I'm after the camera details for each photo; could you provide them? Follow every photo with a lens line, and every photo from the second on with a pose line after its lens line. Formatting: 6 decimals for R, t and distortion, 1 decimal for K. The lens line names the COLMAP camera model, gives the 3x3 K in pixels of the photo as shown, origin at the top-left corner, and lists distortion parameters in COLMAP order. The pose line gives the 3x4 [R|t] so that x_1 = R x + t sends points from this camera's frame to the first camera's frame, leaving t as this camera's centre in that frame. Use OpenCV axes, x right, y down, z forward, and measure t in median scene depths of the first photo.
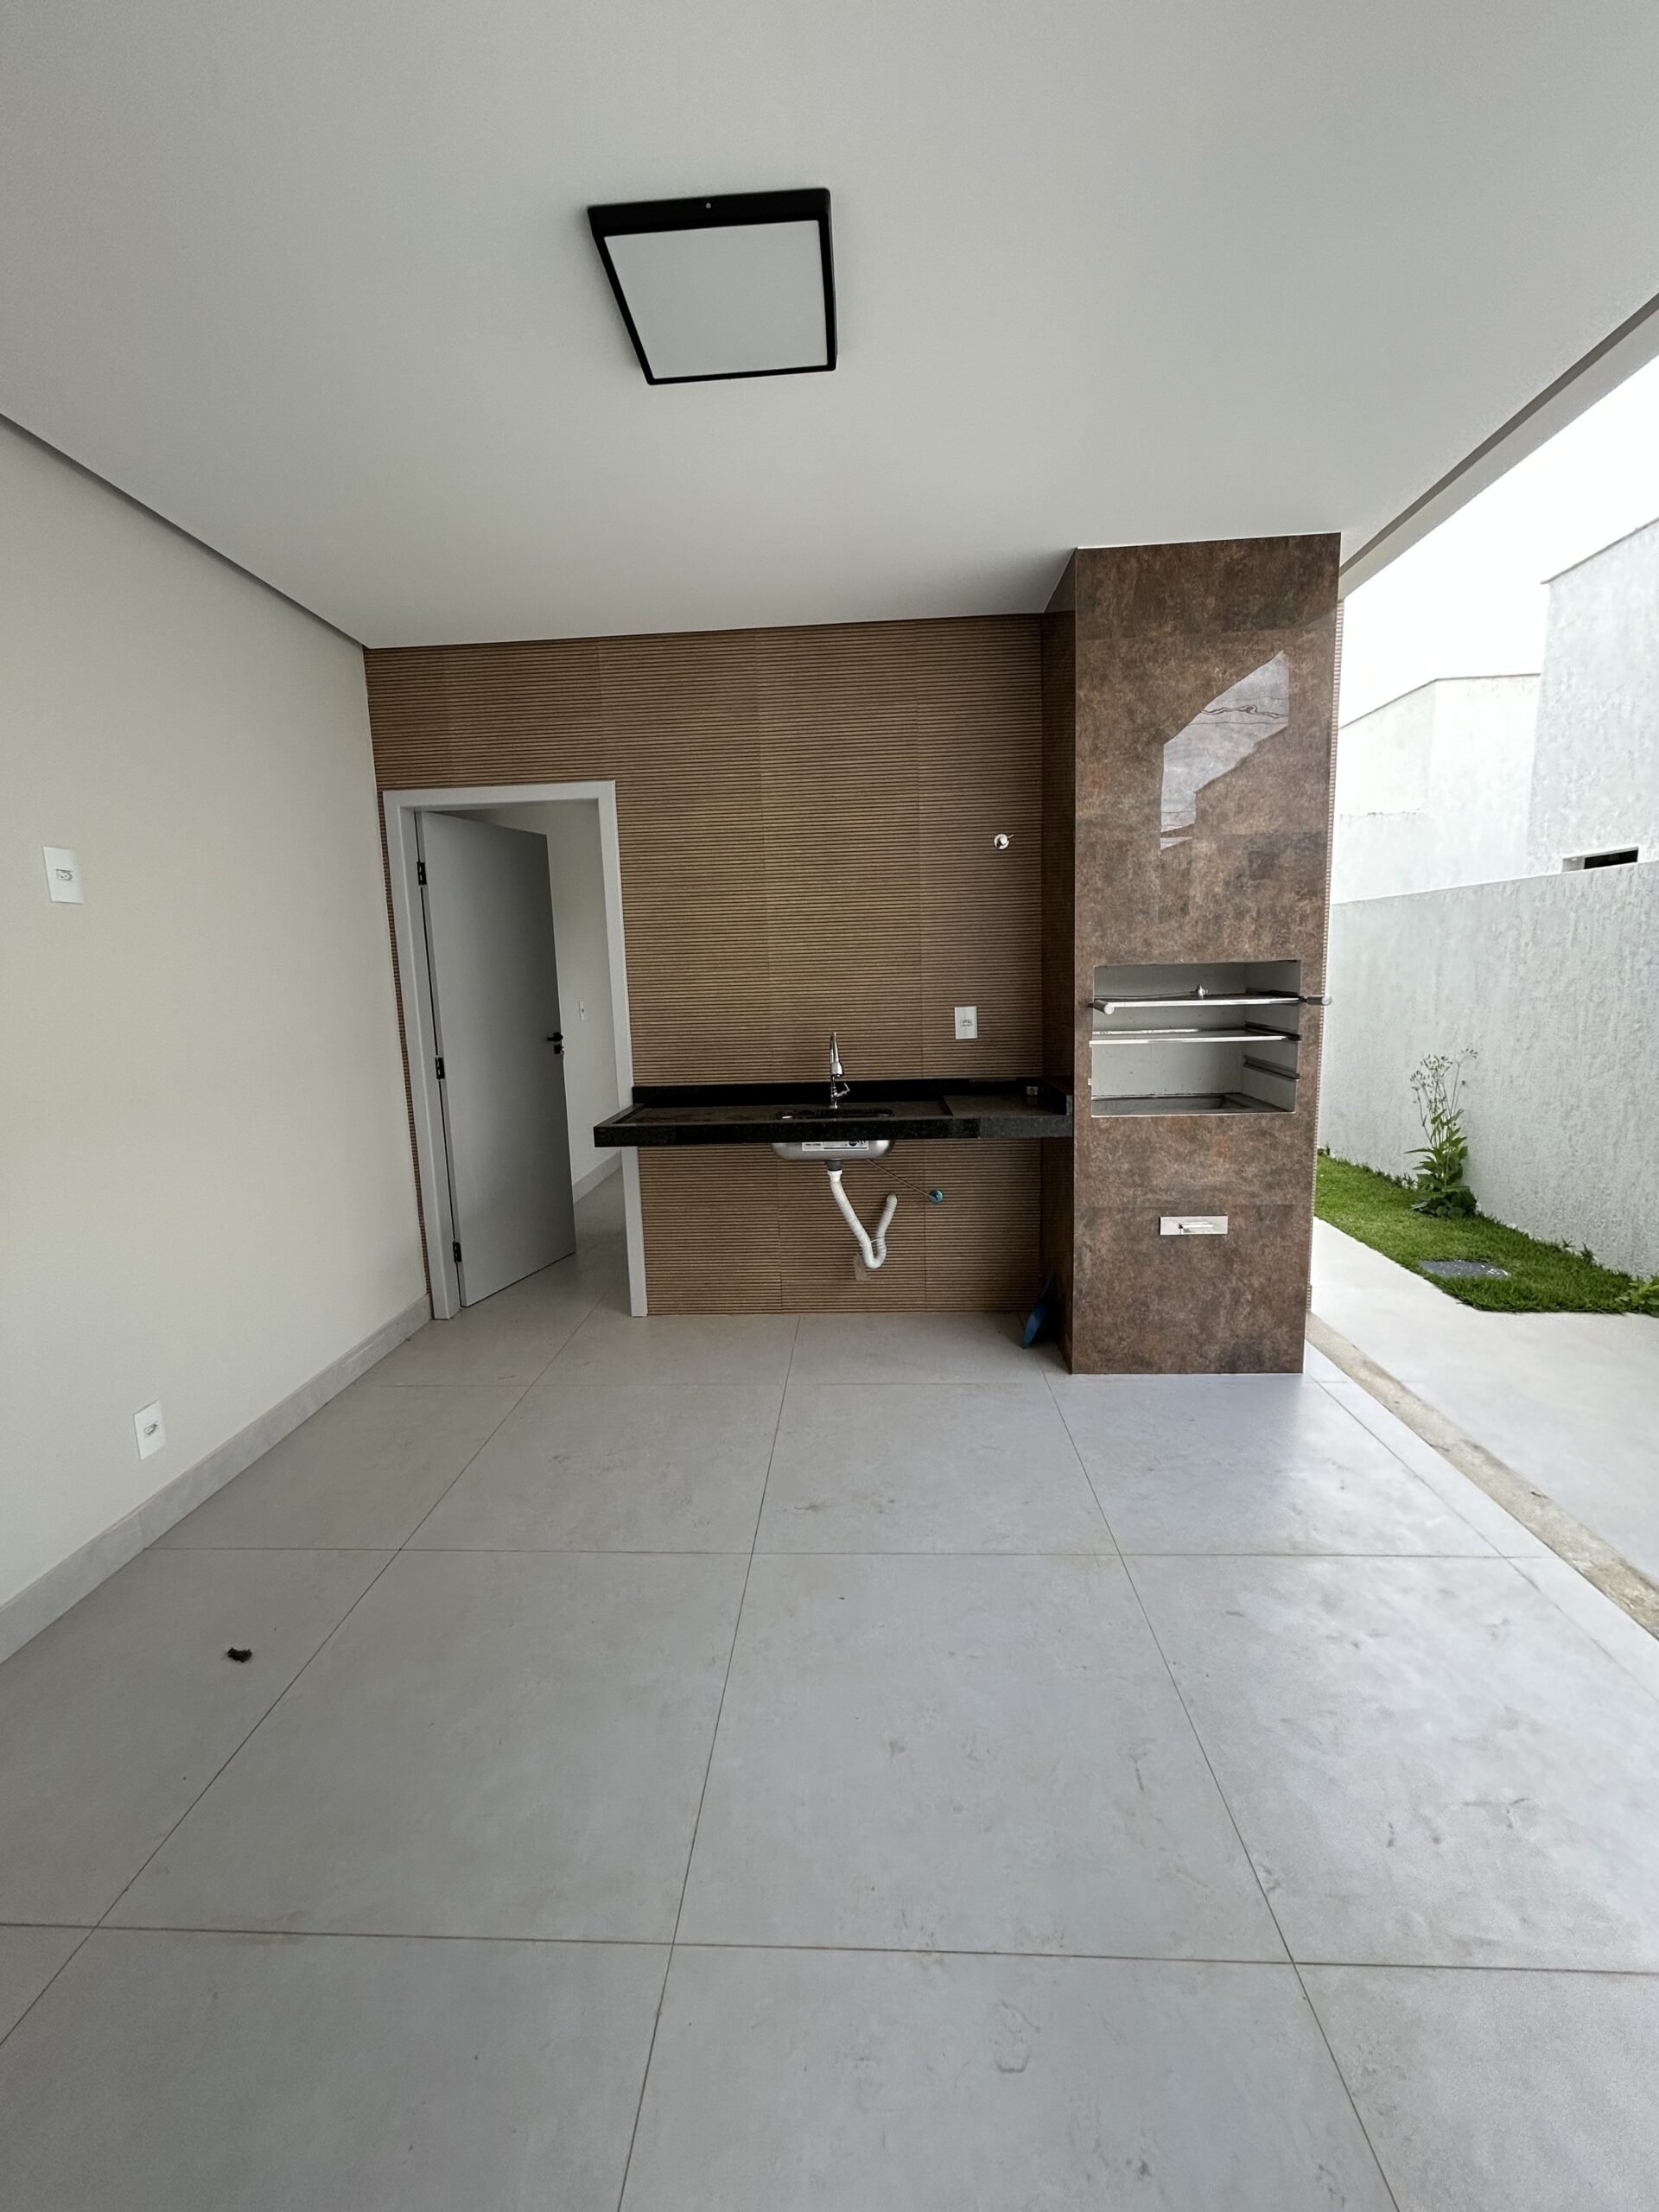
lens RADIAL K [[892.8, 0, 829.5], [0, 892.8, 1106.0], [0, 0, 1]] dist [-0.003893, -0.000592]
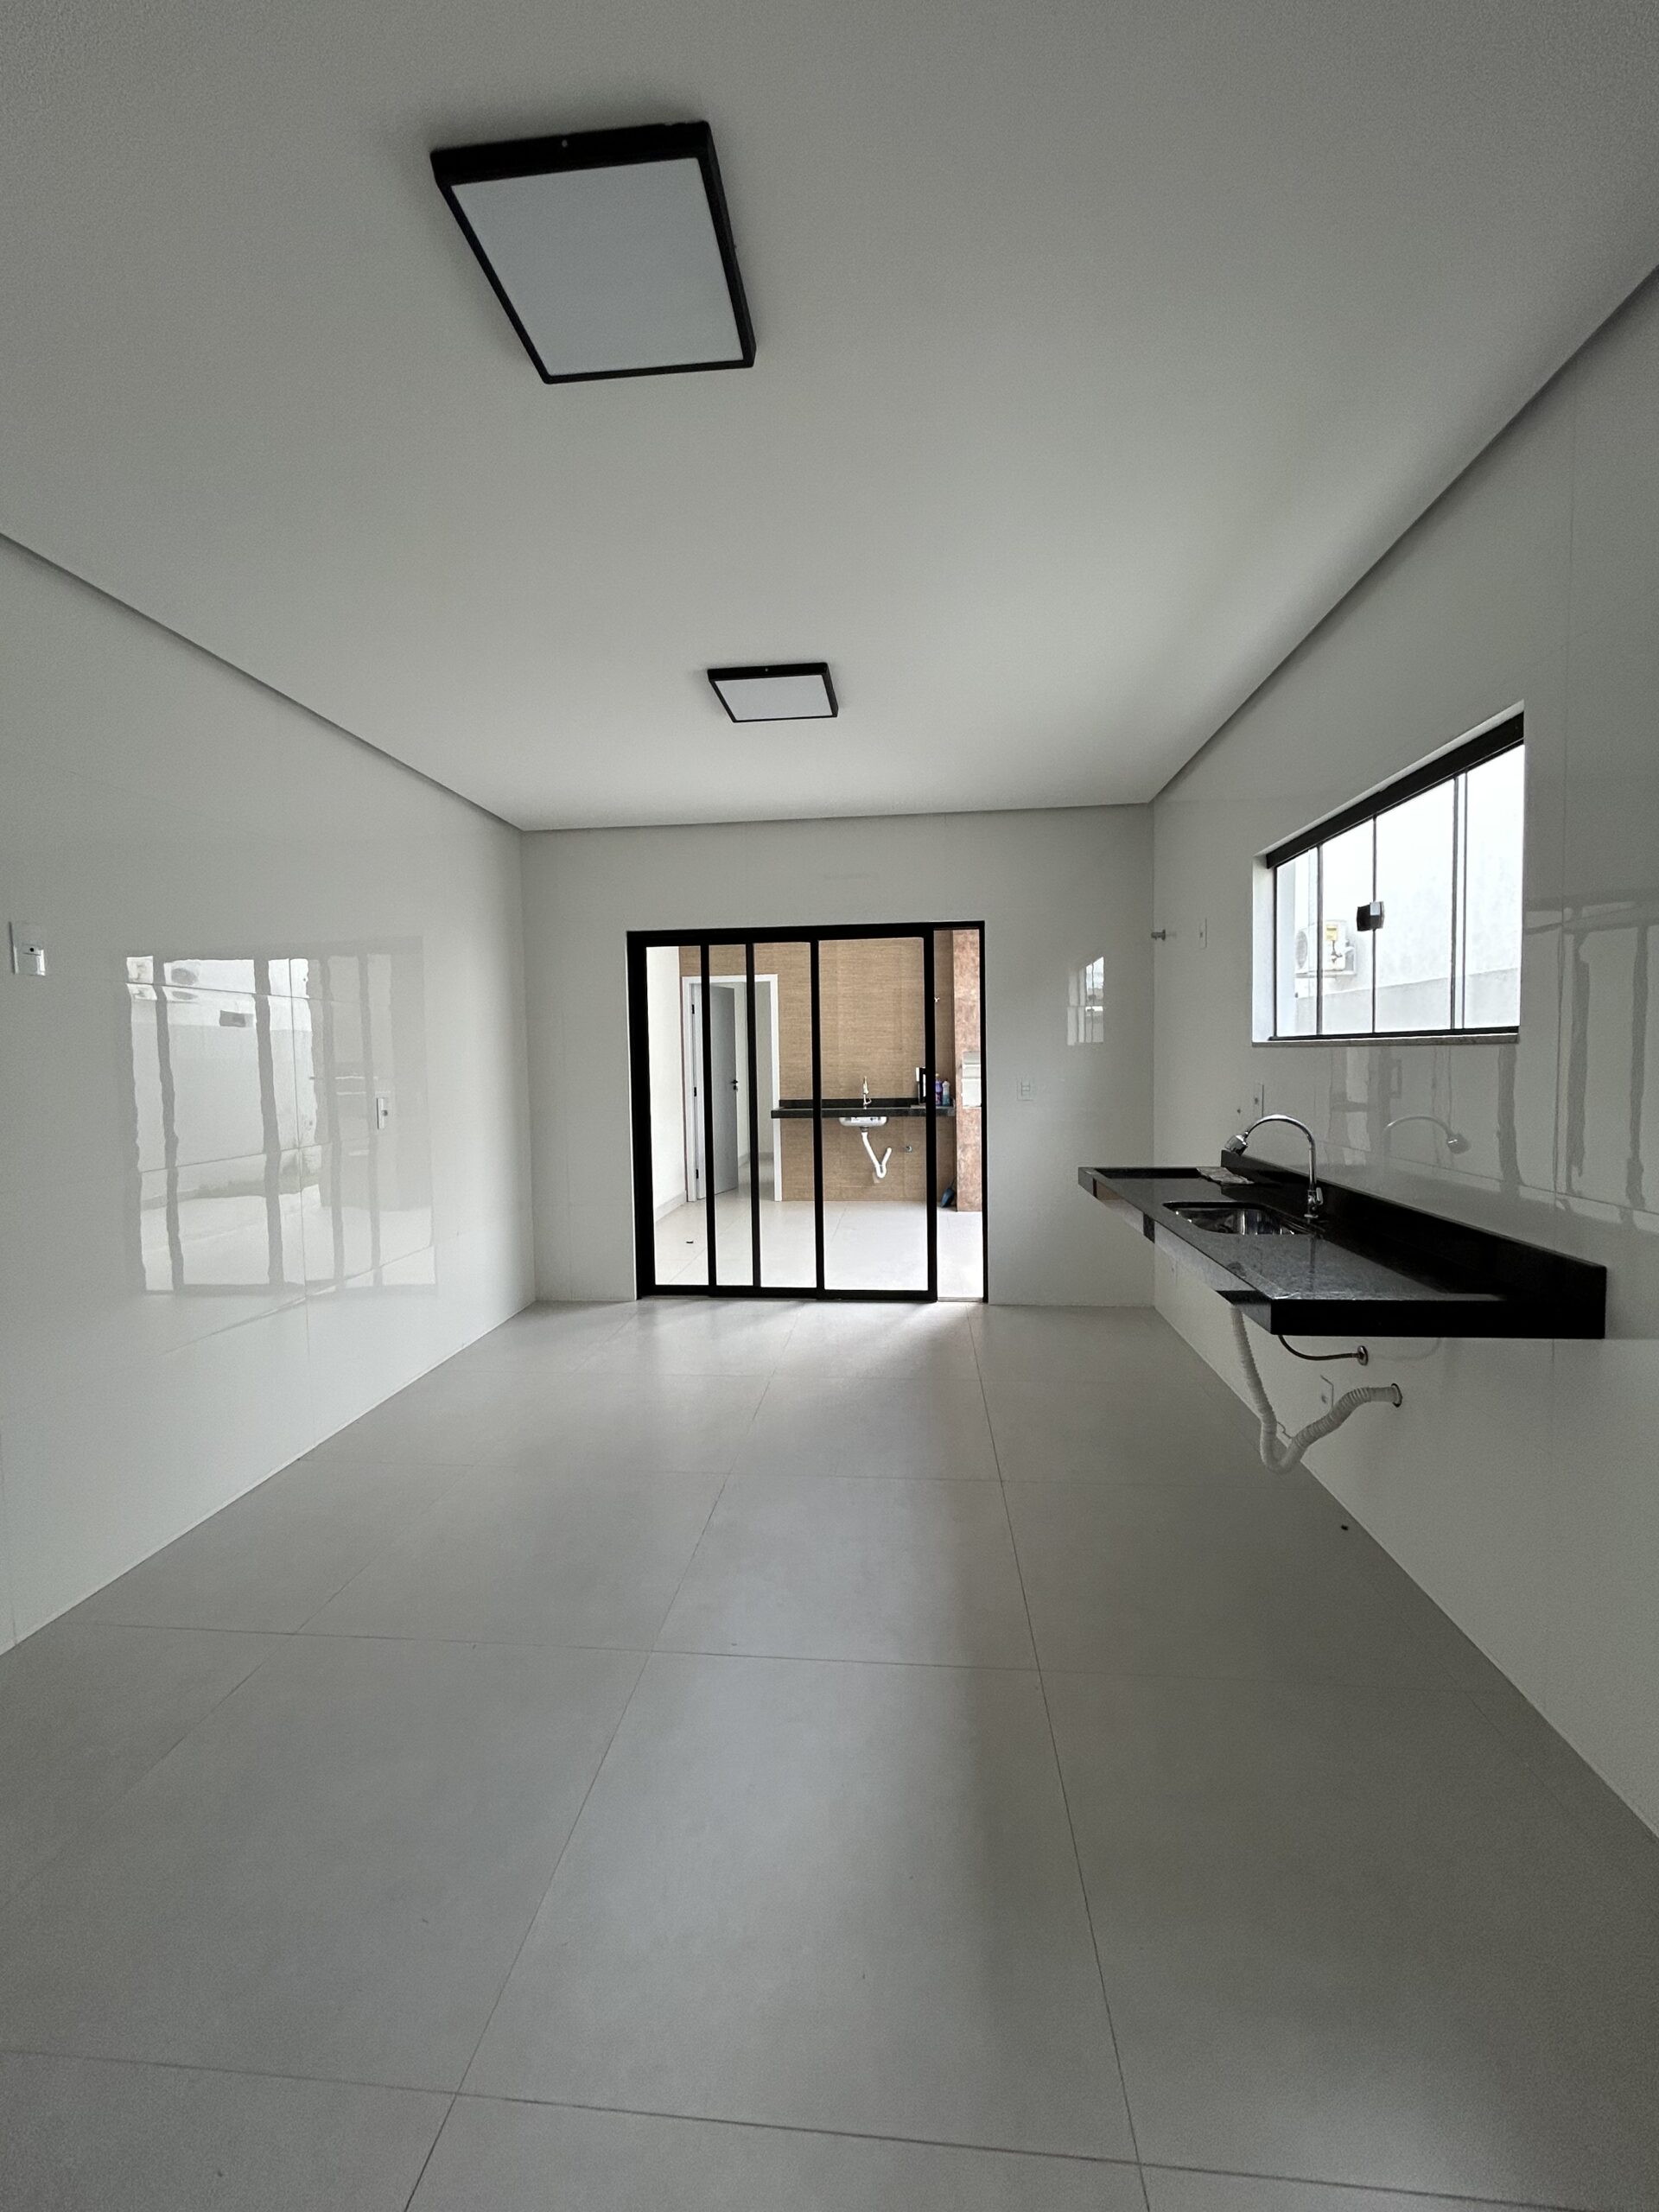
lens RADIAL K [[892.8, 0, 829.5], [0, 892.8, 1106.0], [0, 0, 1]] dist [-0.003893, -0.000592]
pose [[0.998819, 0.015088, -0.046192, 0.022032], [-0.019521, 0.995087, -0.097065, 0.238167], [0.044501, 0.097852, 0.994206, -1.441350]]
